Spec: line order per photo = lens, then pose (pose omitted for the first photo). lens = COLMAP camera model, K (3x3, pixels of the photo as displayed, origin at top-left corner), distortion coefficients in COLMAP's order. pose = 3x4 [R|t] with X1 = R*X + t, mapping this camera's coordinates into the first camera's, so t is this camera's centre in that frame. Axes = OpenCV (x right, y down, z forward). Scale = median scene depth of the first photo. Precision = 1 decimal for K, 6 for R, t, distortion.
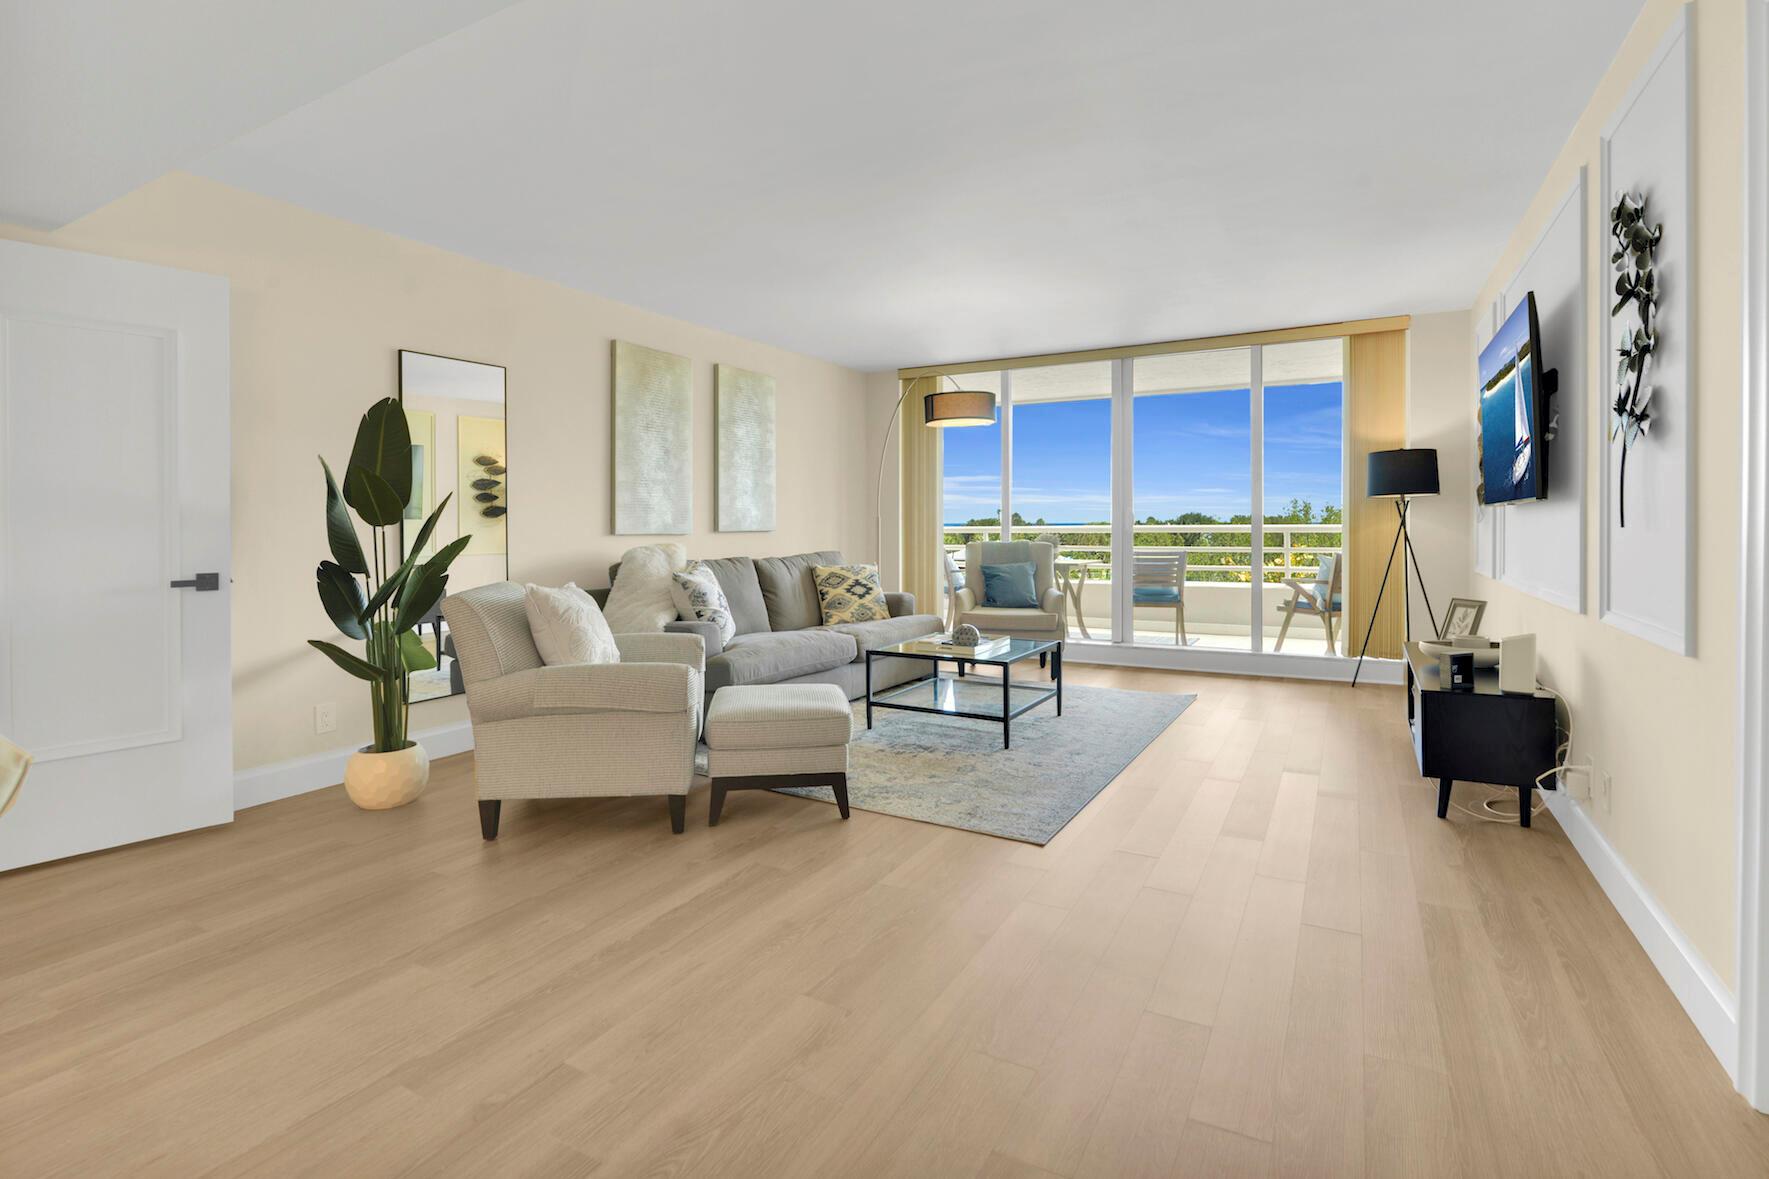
lens RADIAL K [[823.6, 0, 894.8], [0, 823.6, 523.9], [0, 0, 1]] dist [-0.016886, -0.000745]
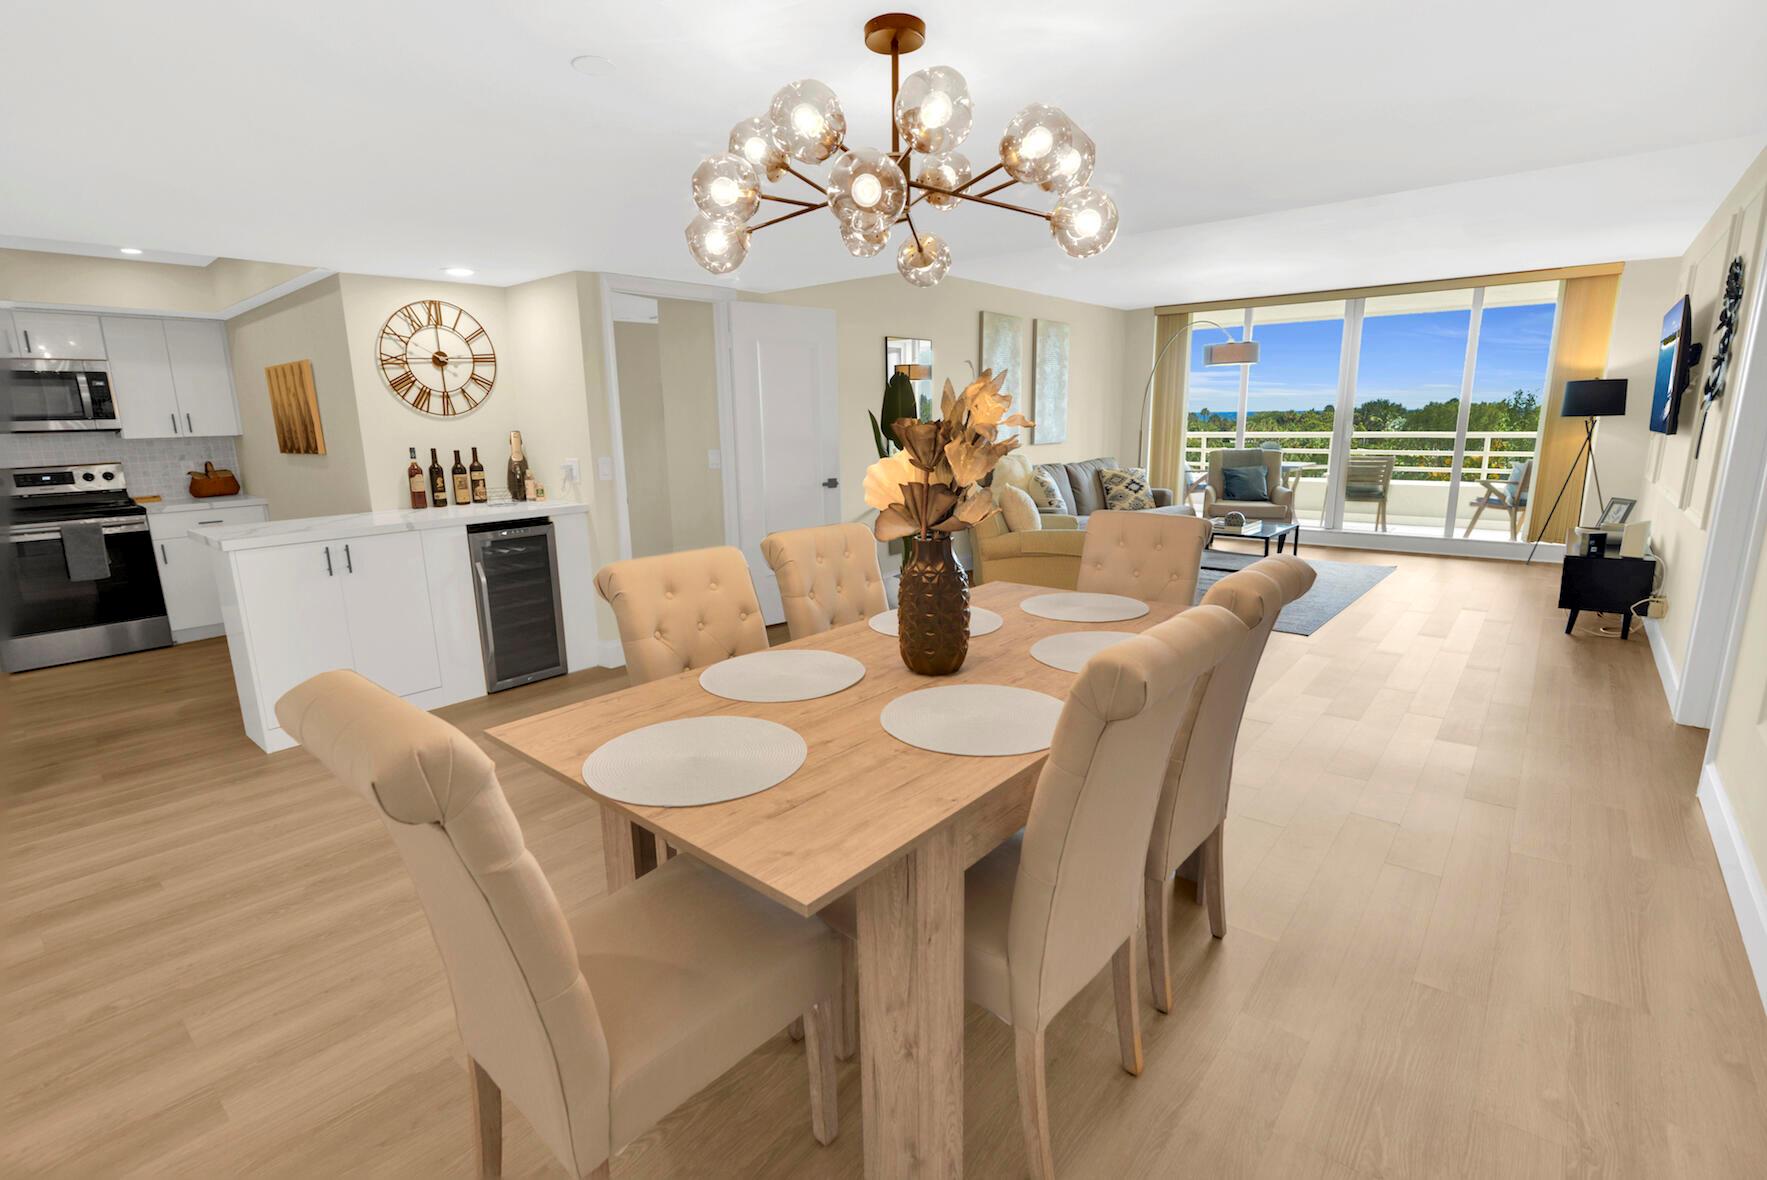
lens RADIAL K [[822.7, 0, 876.3], [0, 822.7, 590.7], [0, 0, 1]] dist [-0.016886, -0.000745]
pose [[0.982119, 0.028173, -0.186141, -0.210548], [0.011477, 0.977941, 0.208568, -0.041512], [0.187911, -0.206975, 0.960131, -0.437128]]
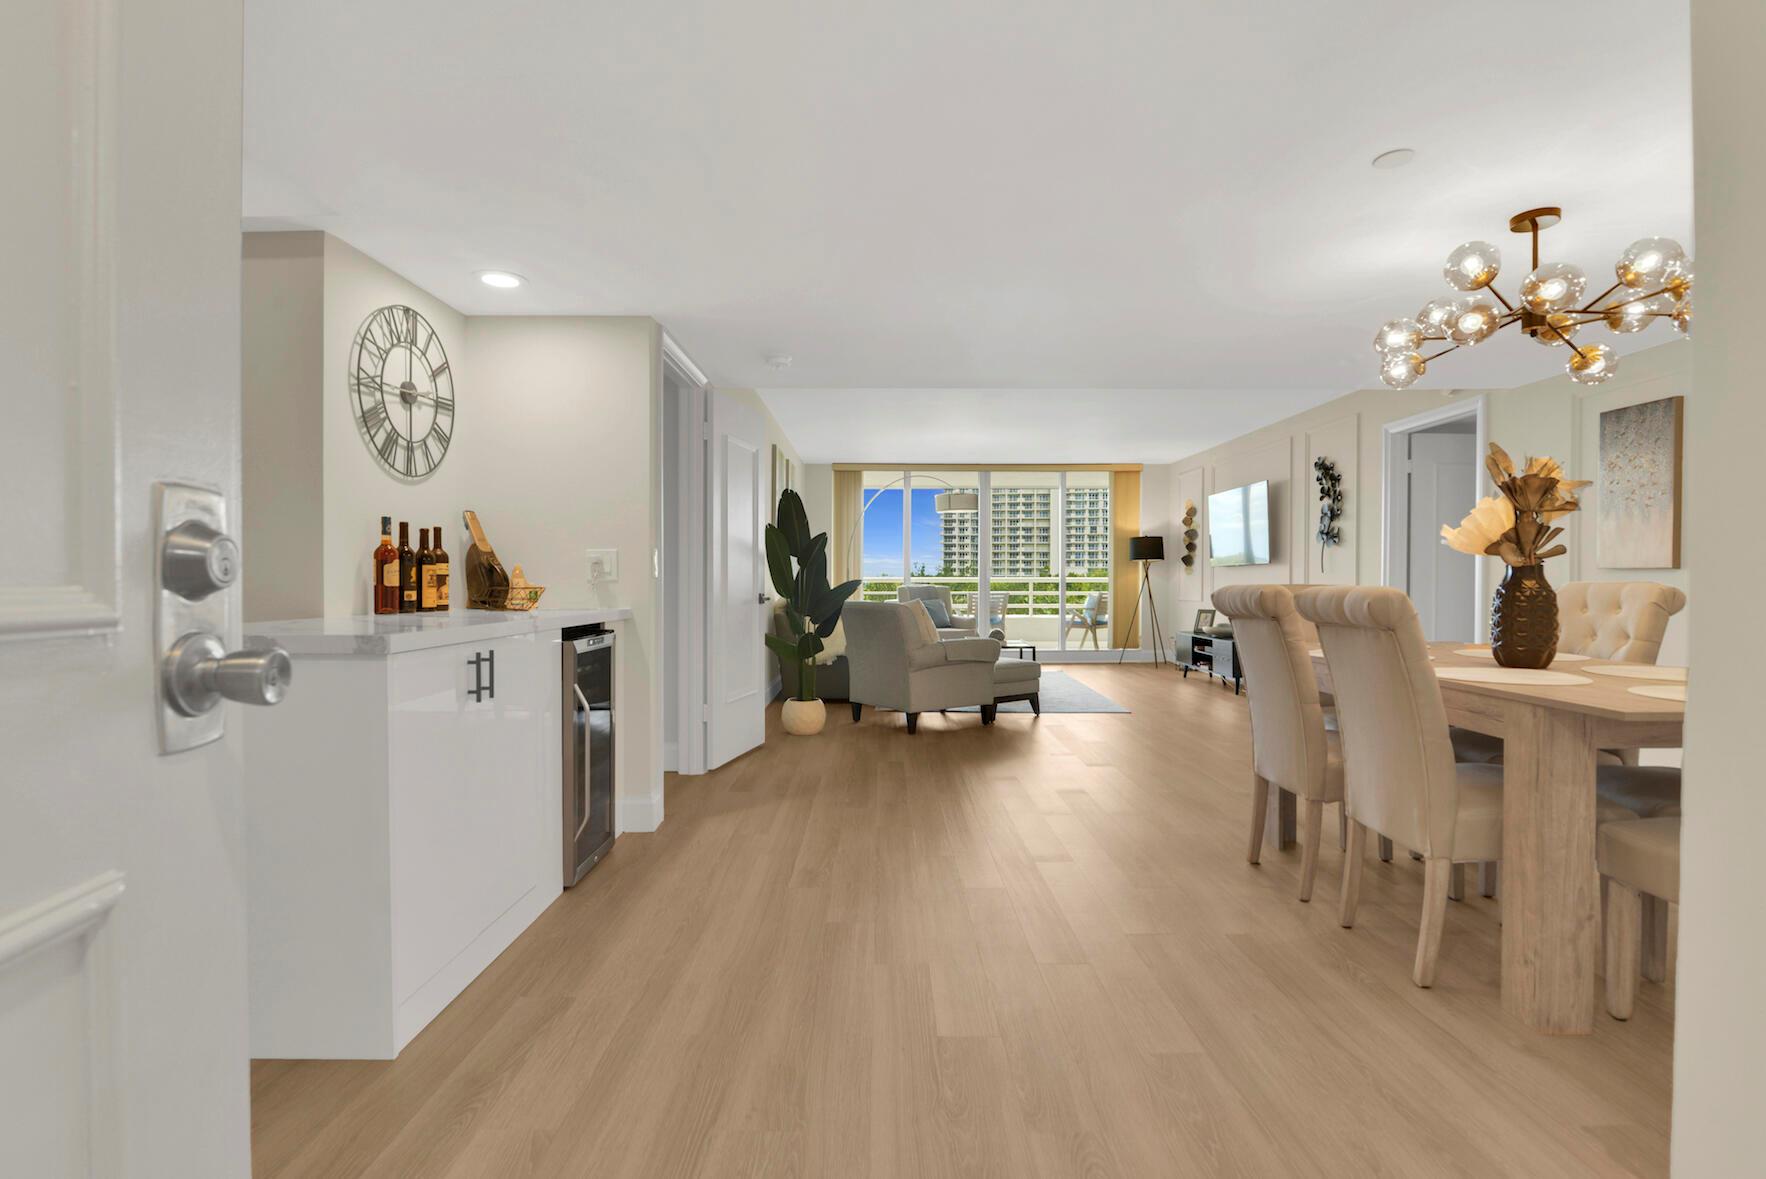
lens RADIAL K [[822.2, 0, 878.7], [0, 822.2, 580.4], [0, 0, 1]] dist [-0.016886, -0.000745]
pose [[0.865903, 0.009231, 0.500127, -0.811251], [-0.008430, 0.999957, -0.003861, 0.023073], [-0.500141, -0.000873, 0.865944, -0.310931]]
